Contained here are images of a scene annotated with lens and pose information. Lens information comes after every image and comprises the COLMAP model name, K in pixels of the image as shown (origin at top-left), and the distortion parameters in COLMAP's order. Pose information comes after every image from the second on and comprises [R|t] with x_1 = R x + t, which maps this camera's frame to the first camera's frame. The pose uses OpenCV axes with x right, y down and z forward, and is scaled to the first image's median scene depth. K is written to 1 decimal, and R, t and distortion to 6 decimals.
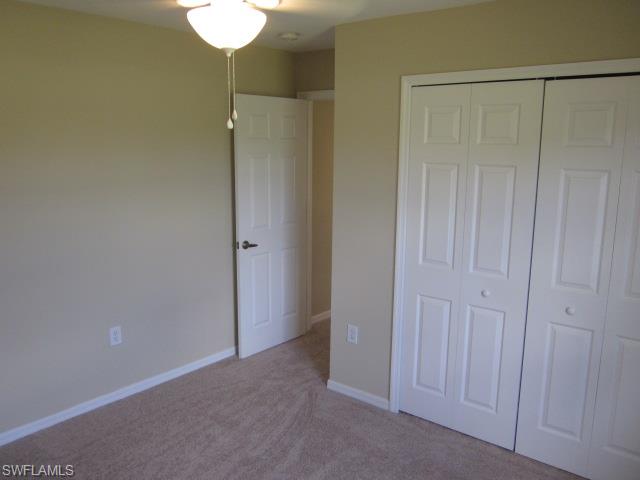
lens RADIAL K [[535.3, 0, 315.6], [0, 535.3, 242.0], [0, 0, 1]] dist [0.010206, 0.004555]
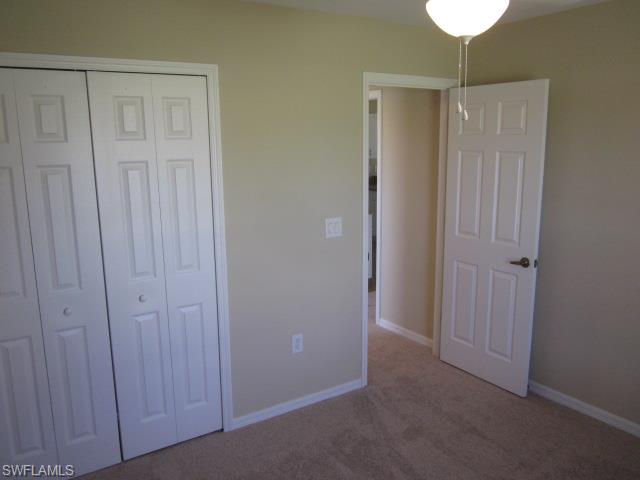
lens RADIAL K [[535.3, 0, 315.6], [0, 535.3, 242.0], [0, 0, 1]] dist [0.010206, 0.004555]
pose [[0.935490, 0.038905, -0.351204, 0.332127], [-0.036492, 0.999243, 0.013492, 0.053864], [0.351463, 0.000194, 0.936202, -0.252228]]
